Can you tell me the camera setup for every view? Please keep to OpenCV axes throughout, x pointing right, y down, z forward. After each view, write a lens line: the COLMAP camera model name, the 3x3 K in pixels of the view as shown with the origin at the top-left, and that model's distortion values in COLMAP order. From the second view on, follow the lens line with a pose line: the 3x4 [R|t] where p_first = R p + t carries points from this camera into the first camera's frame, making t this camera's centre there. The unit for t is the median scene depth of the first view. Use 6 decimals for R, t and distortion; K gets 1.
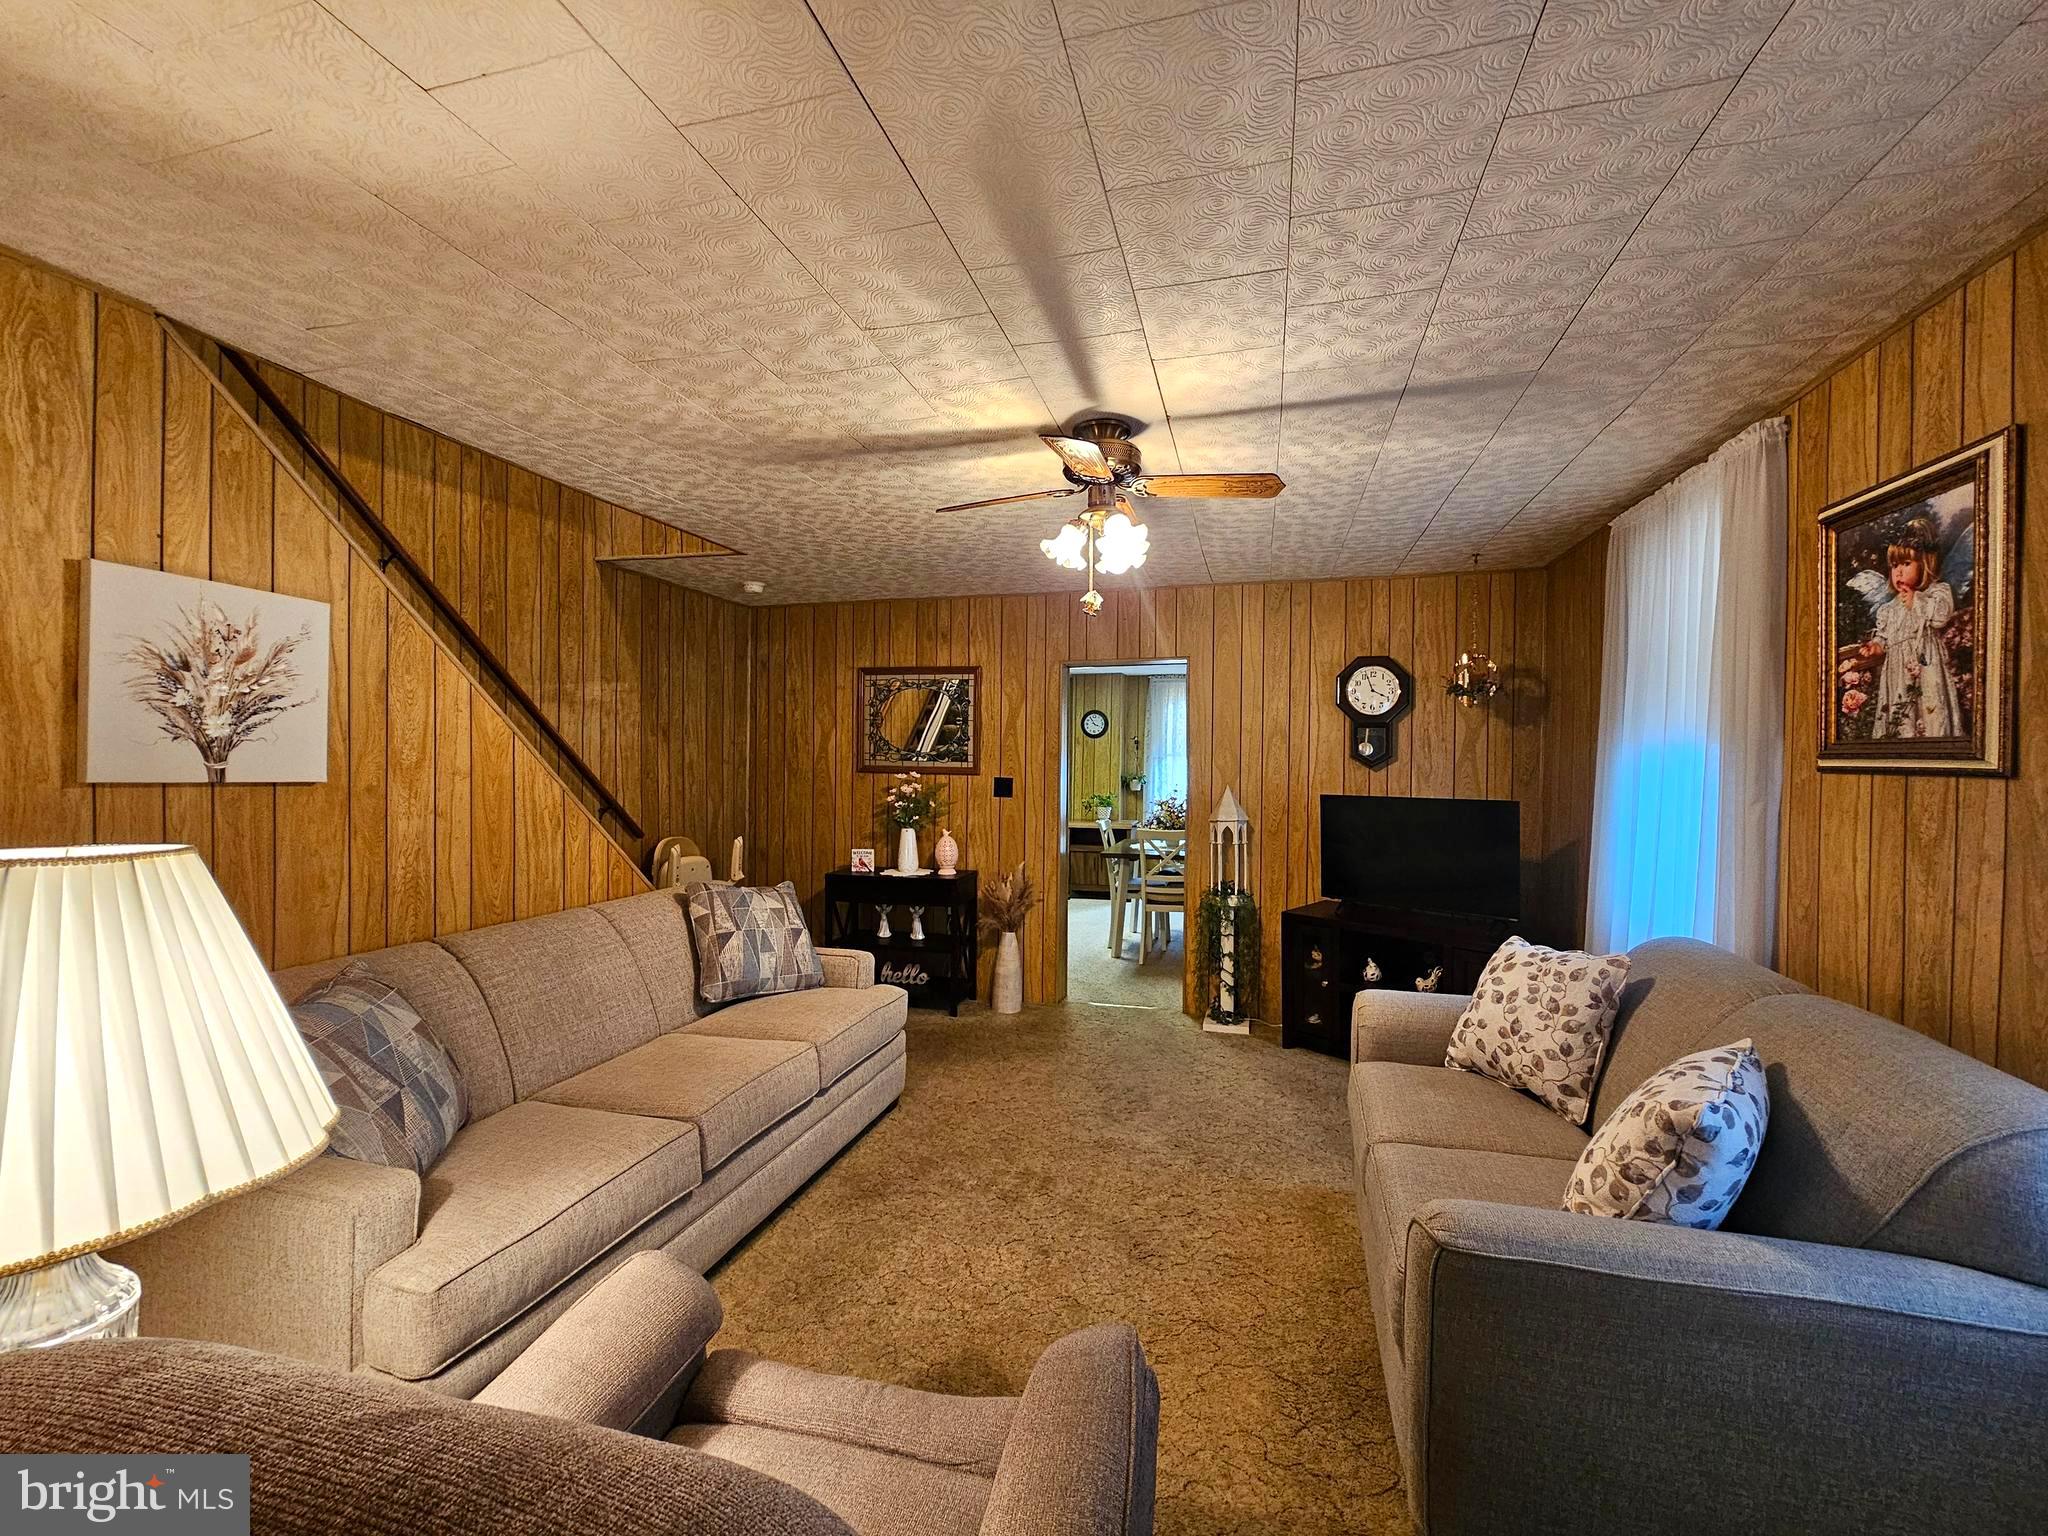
lens RADIAL K [[841.9, 0, 1041.7], [0, 841.9, 765.2], [0, 0, 1]] dist [0.002078, 0.000527]
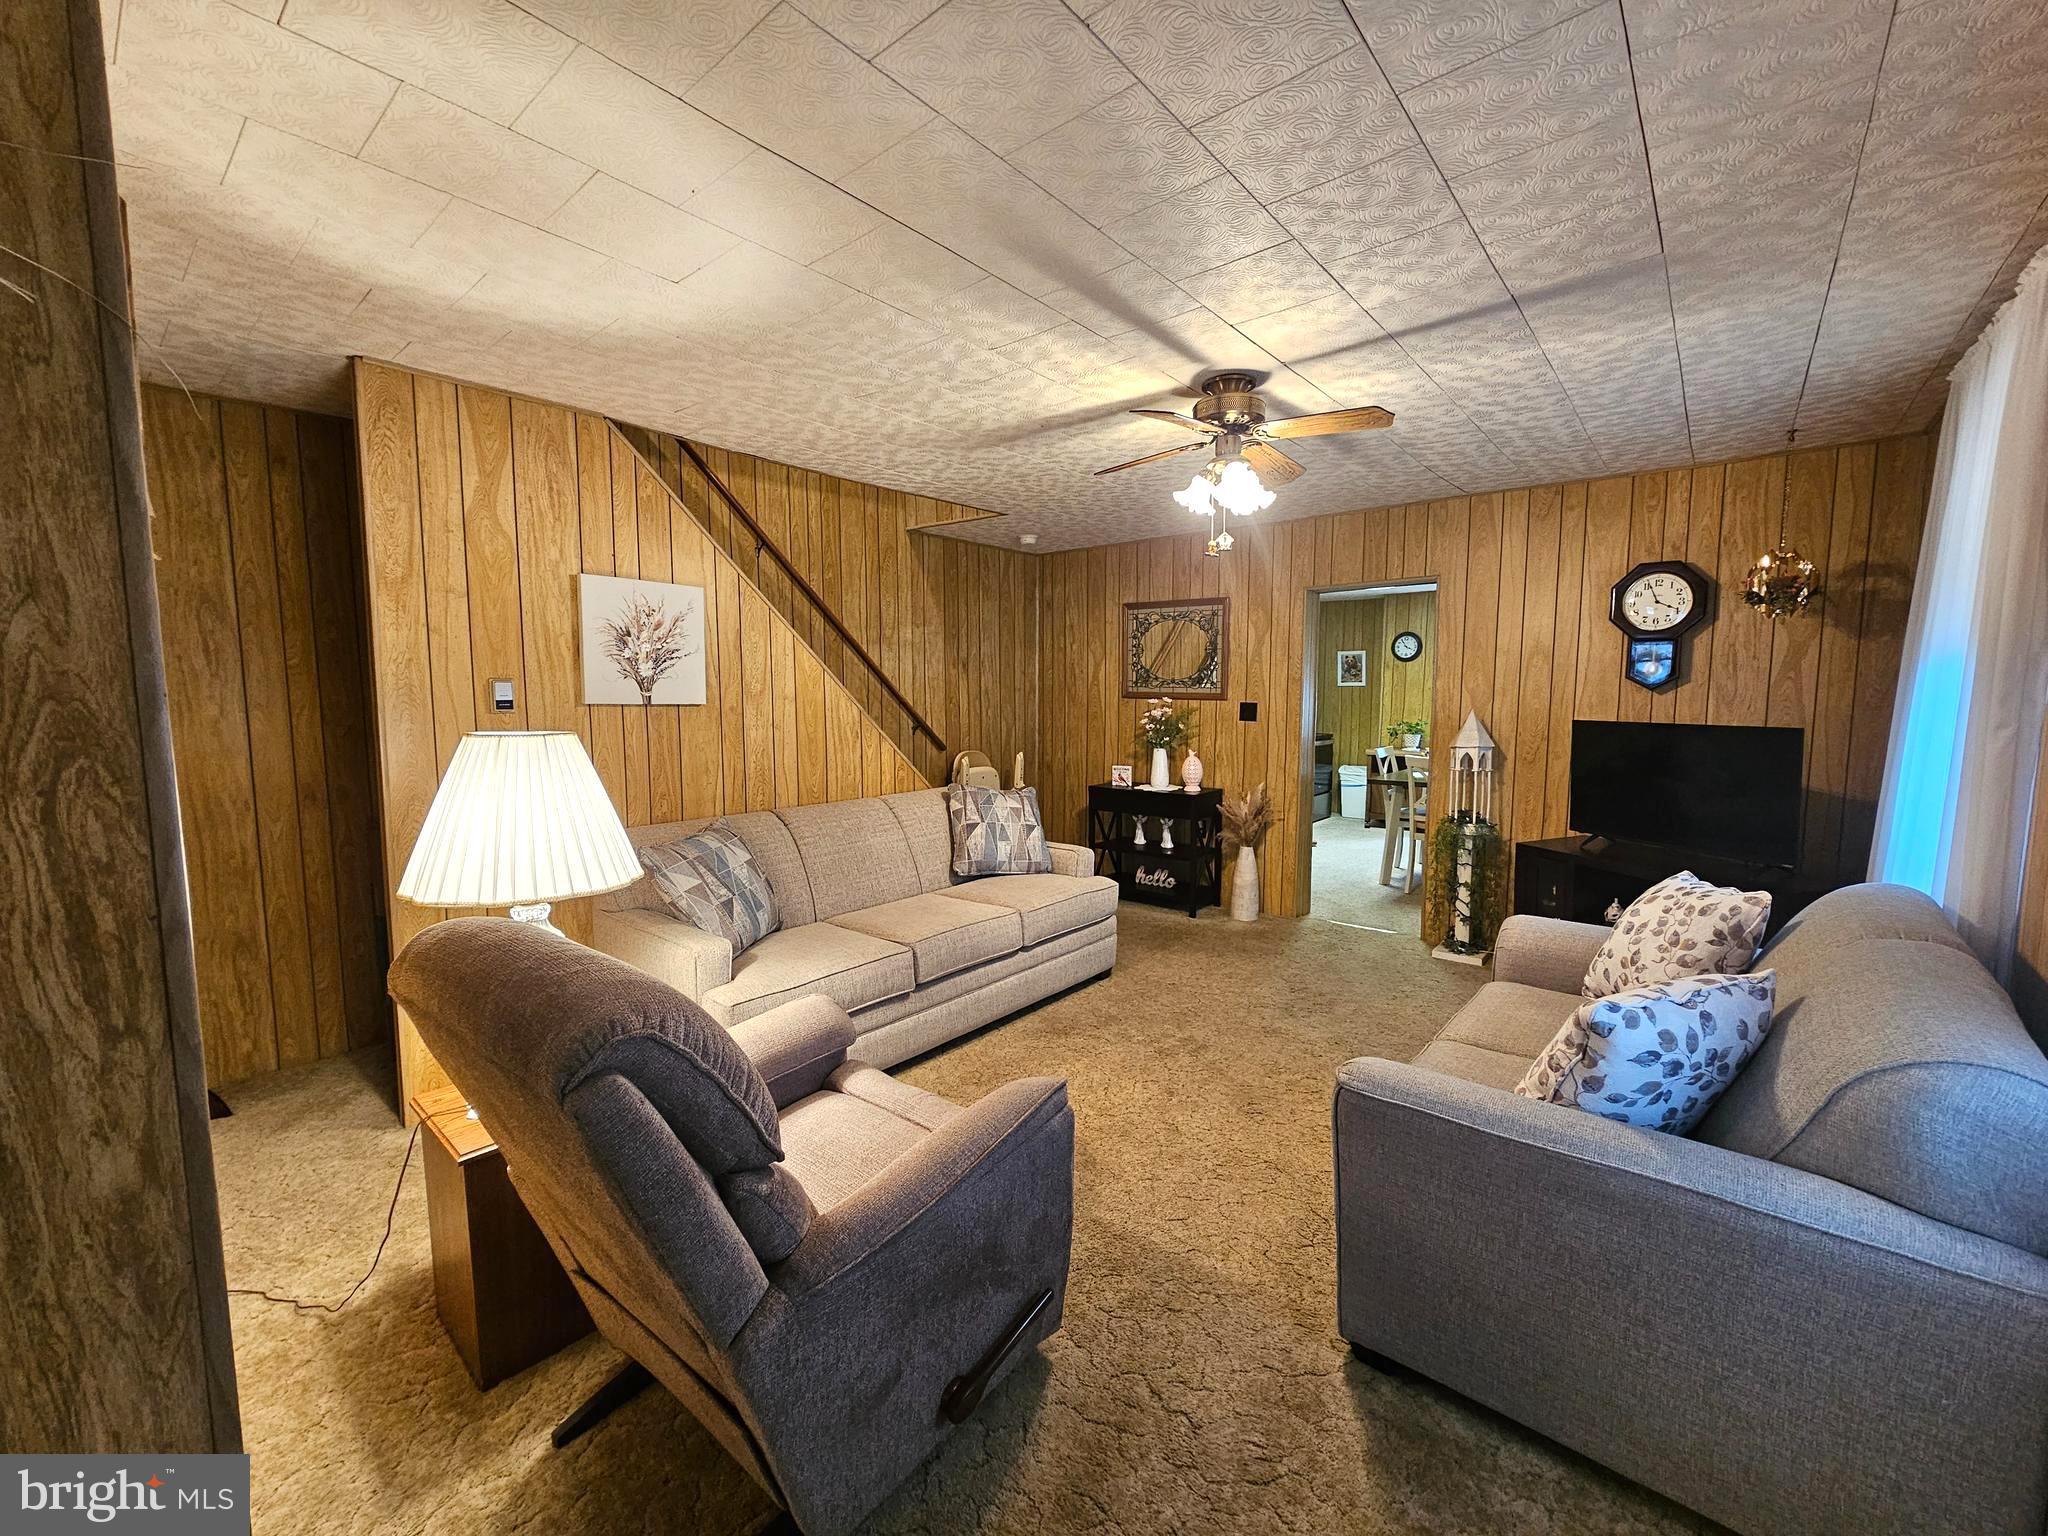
lens RADIAL K [[830.2, 0, 1033.5], [0, 830.2, 761.6], [0, 0, 1]] dist [0.019410, -0.011018]
pose [[0.908634, 0.028449, -0.416623, 0.245336], [0.006385, 0.996614, 0.081978, 0.002369], [0.417544, -0.077148, 0.905376, -0.103963]]
